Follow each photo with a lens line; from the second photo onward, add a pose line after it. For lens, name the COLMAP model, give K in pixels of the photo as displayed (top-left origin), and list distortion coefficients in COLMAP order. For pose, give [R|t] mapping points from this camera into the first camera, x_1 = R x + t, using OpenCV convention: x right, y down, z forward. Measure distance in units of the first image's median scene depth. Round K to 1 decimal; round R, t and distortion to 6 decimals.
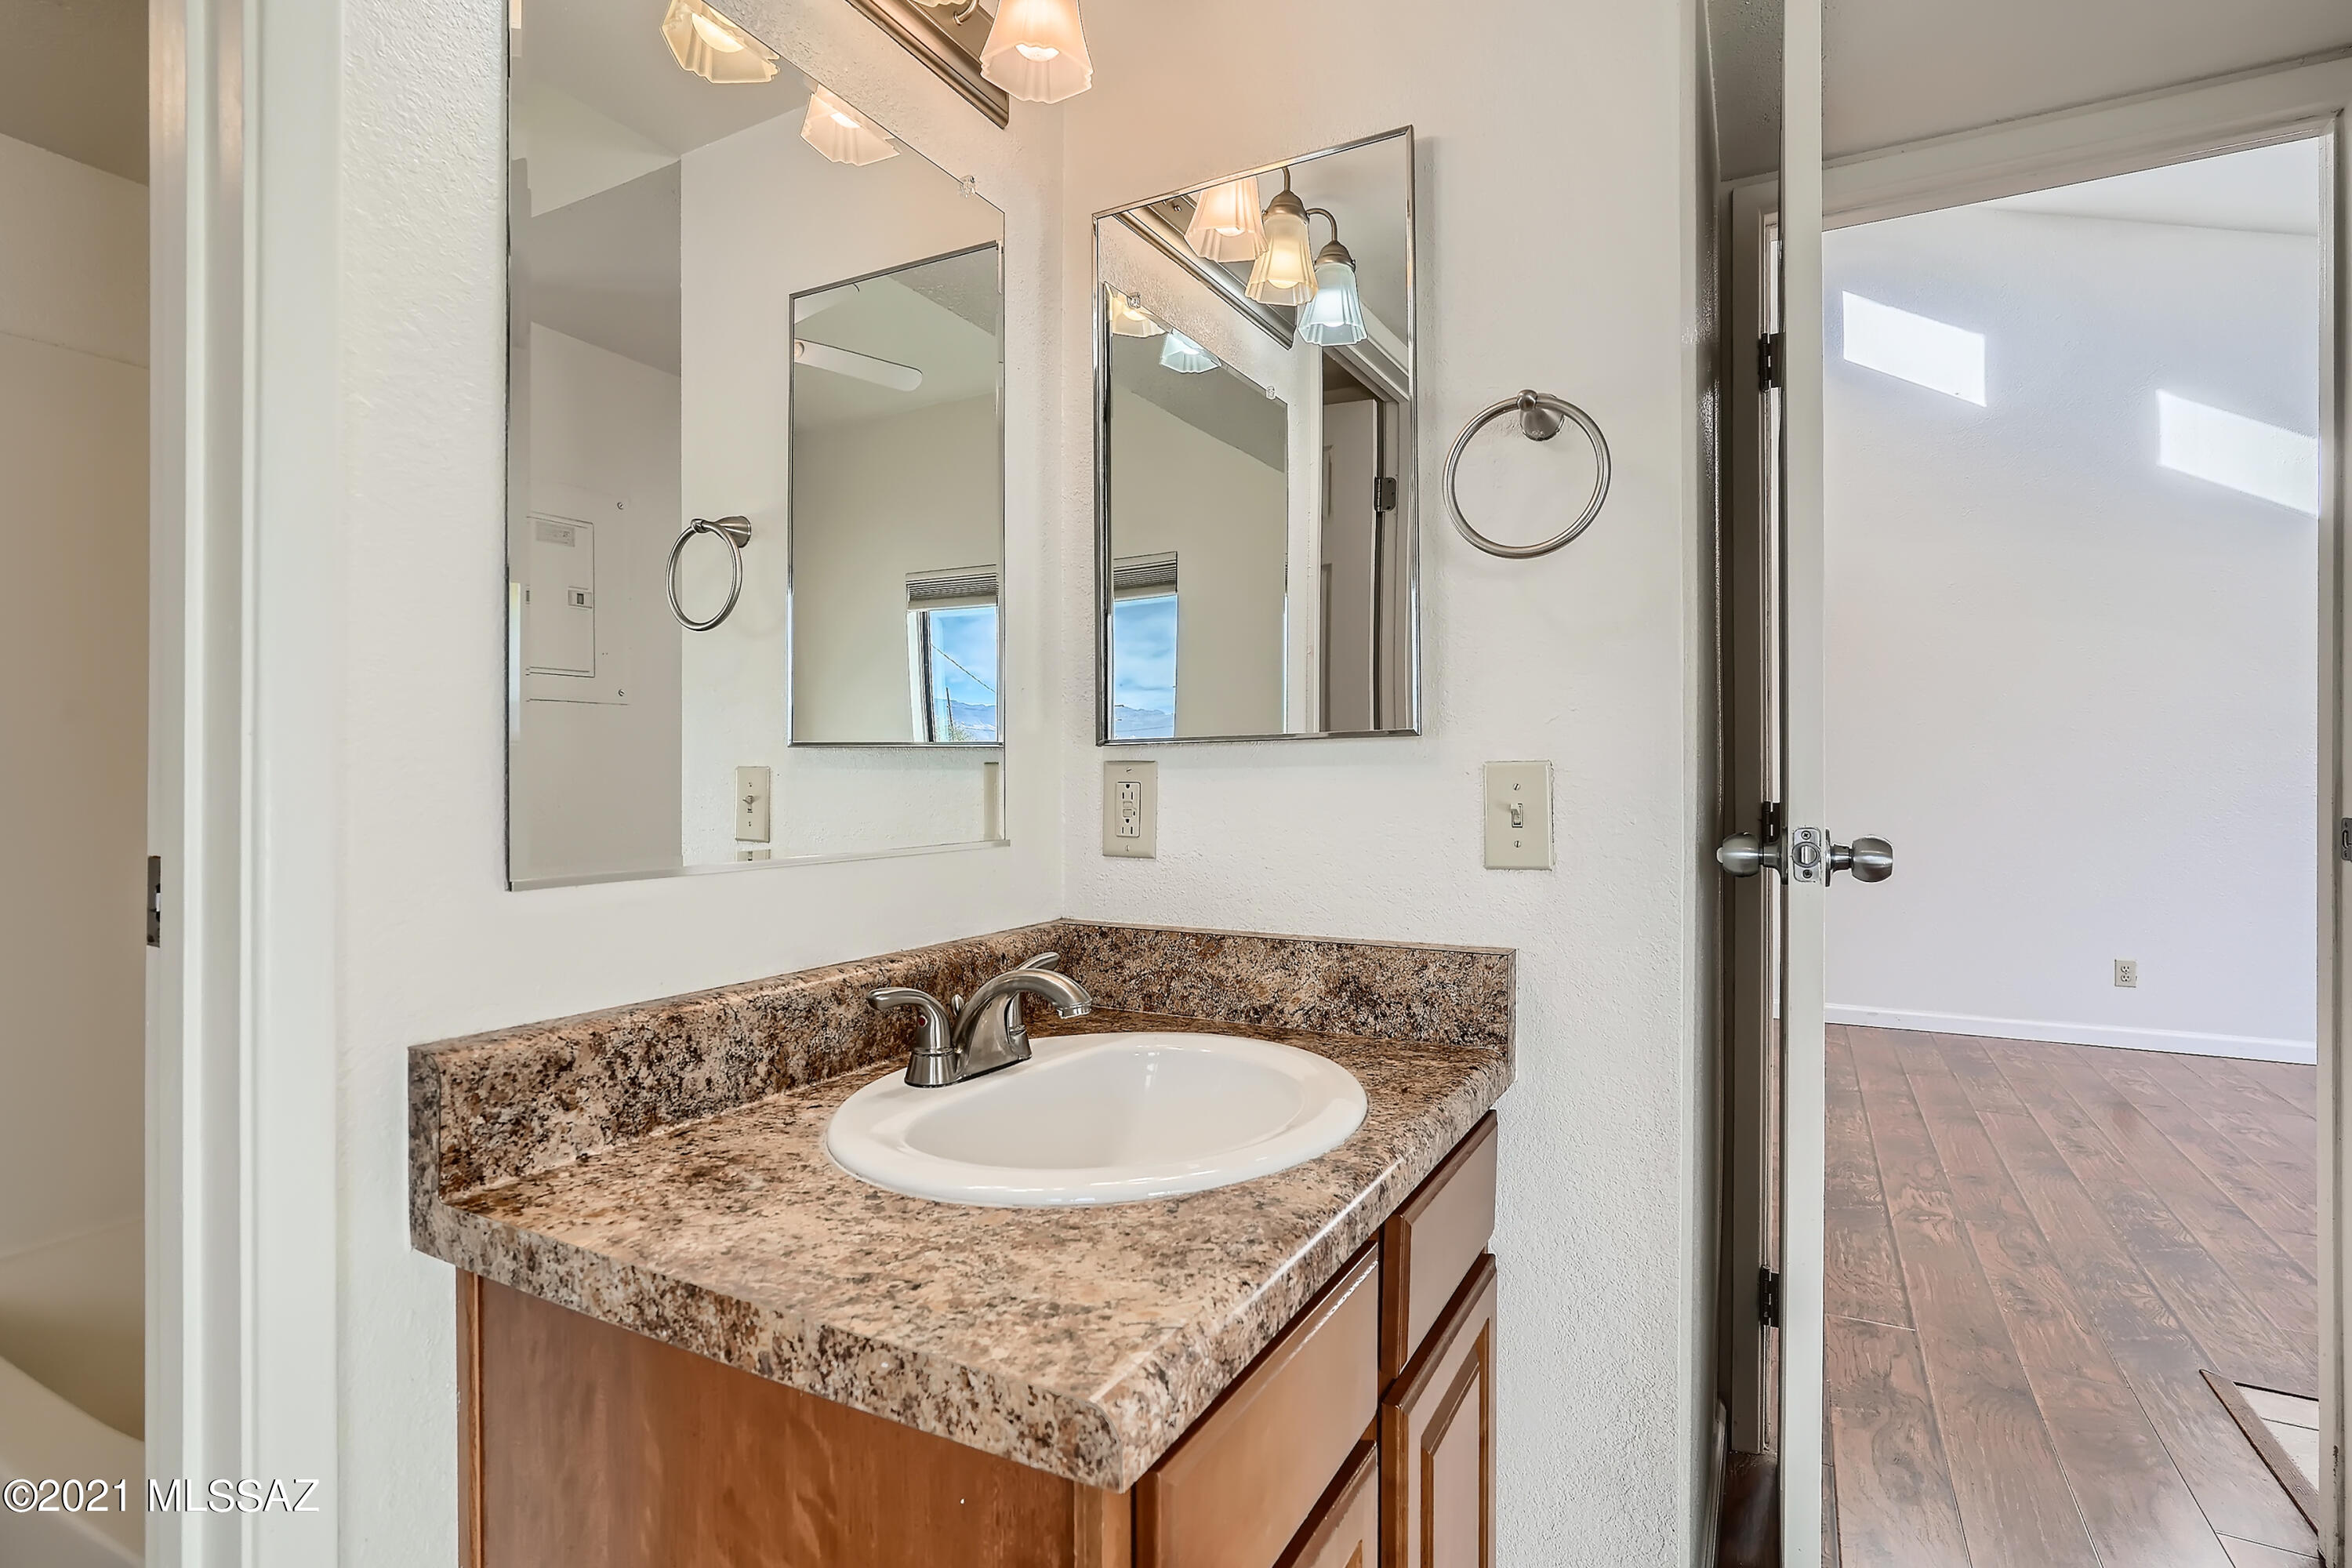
lens RADIAL K [[1178.5, 0, 1182.6], [0, 1178.5, 784.5], [0, 0, 1]] dist [-0.039248, 0.025424]
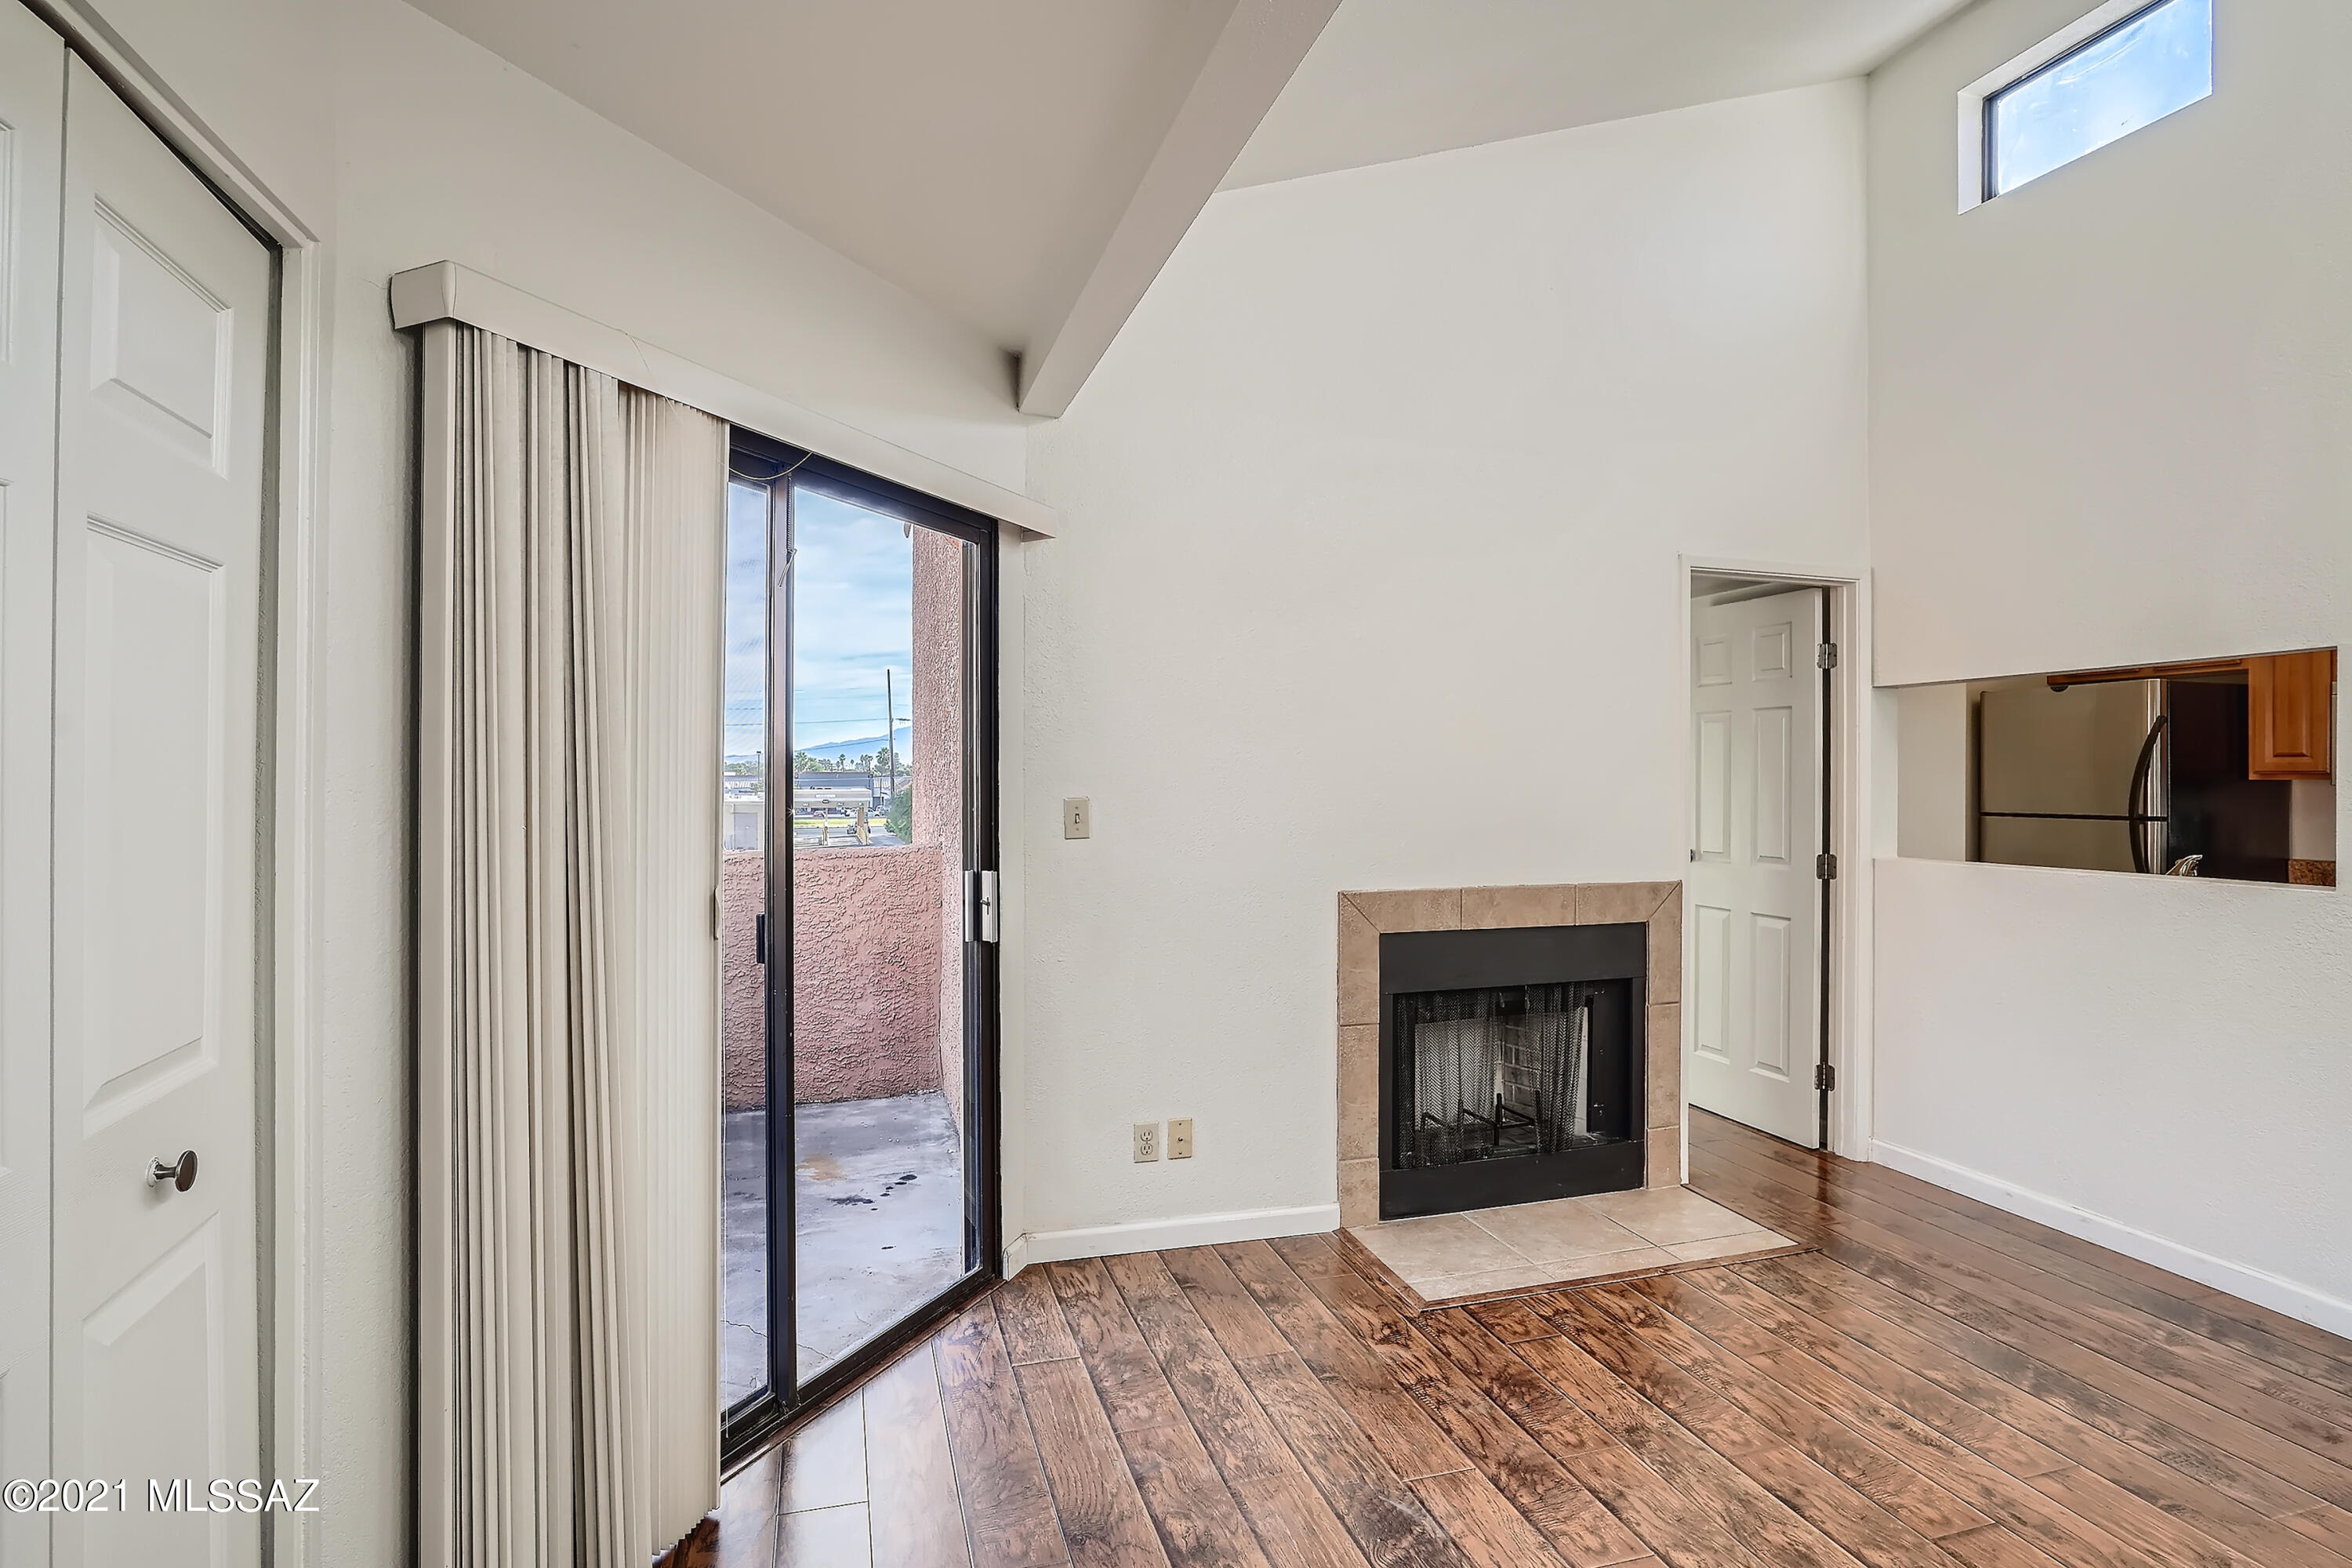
lens RADIAL K [[1178.5, 0, 1182.6], [0, 1178.5, 784.5], [0, 0, 1]] dist [-0.039248, 0.025424]
pose [[-0.714536, 0.002933, -0.699593, 2.091784], [-0.014792, 0.999704, 0.019299, -0.098655], [0.699443, 0.024139, -0.714281, 1.226790]]
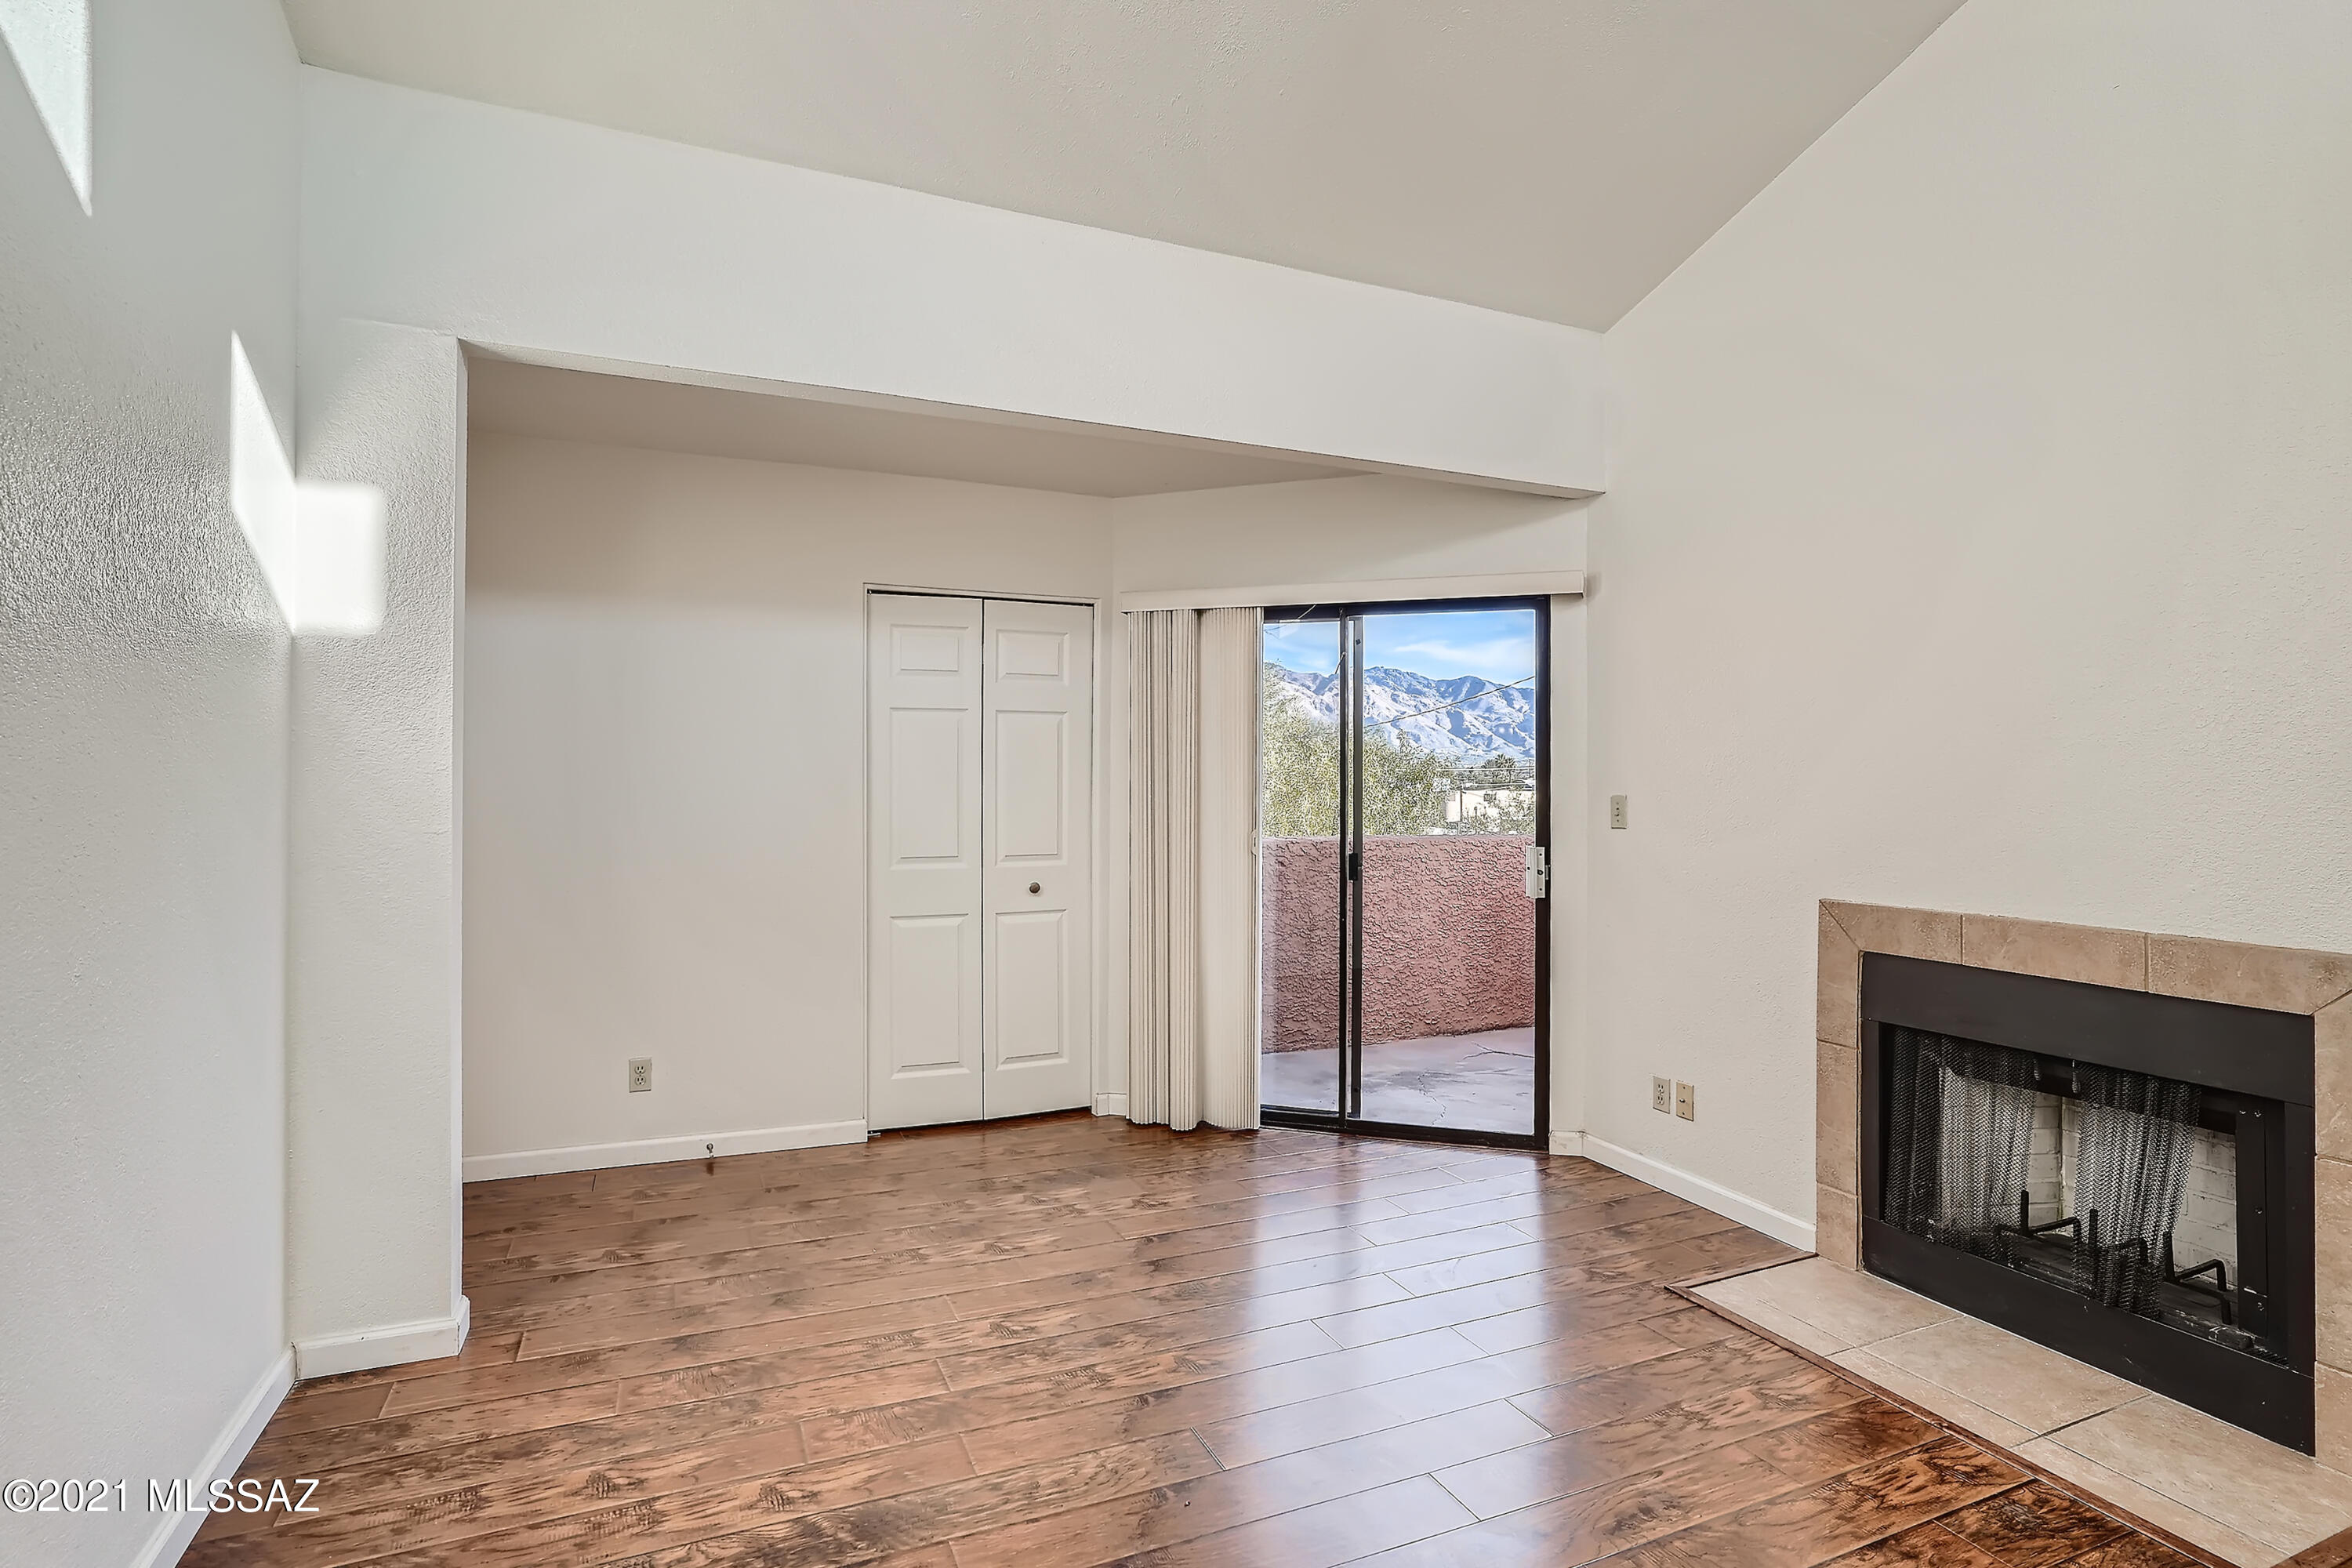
lens RADIAL K [[1168.0, 0, 1174.8], [0, 1168.0, 770.4], [0, 0, 1]] dist [-0.048538, 0.025006]
pose [[-0.771748, 0.002353, 0.635924, 0.795060], [0.008191, 0.999947, 0.006241, -0.106287], [-0.635876, 0.010025, -0.771726, 1.796836]]
